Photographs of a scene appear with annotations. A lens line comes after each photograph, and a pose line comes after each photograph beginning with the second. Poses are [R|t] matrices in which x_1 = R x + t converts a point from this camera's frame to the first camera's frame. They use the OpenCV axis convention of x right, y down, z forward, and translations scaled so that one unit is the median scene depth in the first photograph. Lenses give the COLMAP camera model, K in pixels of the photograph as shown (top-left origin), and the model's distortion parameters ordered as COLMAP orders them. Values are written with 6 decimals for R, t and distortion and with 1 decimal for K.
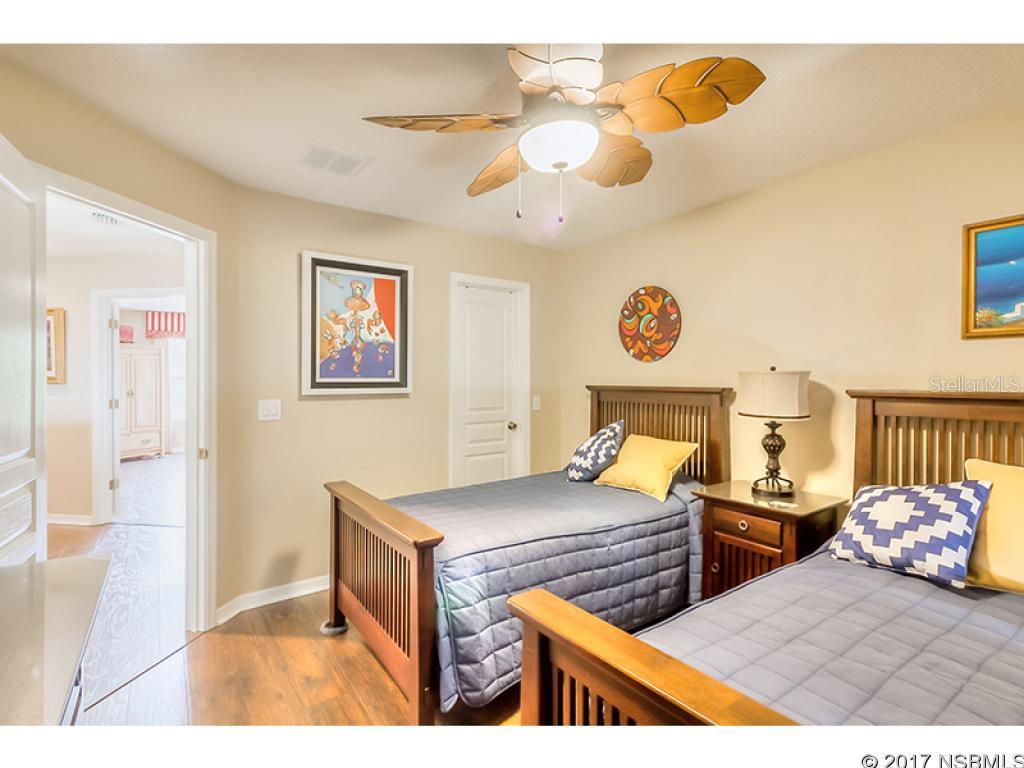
lens RADIAL K [[498.3, 0, 514.0], [0, 498.3, 383.6], [0, 0, 1]] dist [0.001868, 0.000985]
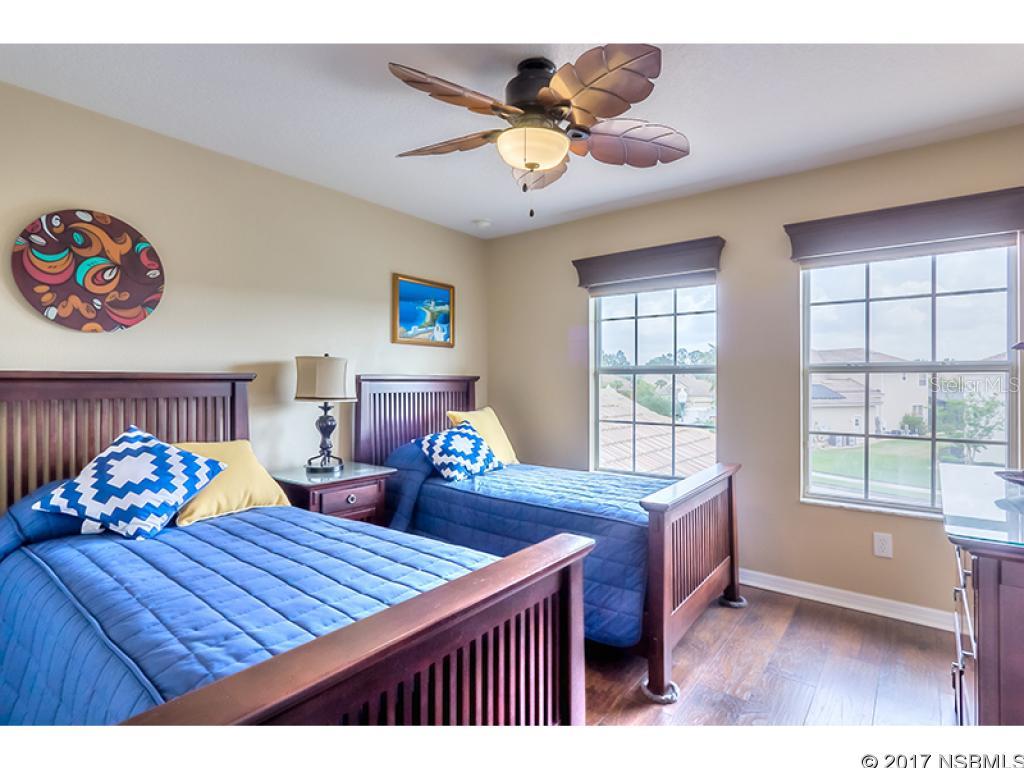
lens RADIAL K [[520.0, 0, 513.4], [0, 520.0, 381.1], [0, 0, 1]] dist [0.001252, -0.000224]
pose [[-0.300982, -0.007266, 0.953602, -0.509824], [0.003479, 0.999956, 0.008717, 0.012213], [-0.953624, 0.005942, -0.300943, 0.699627]]
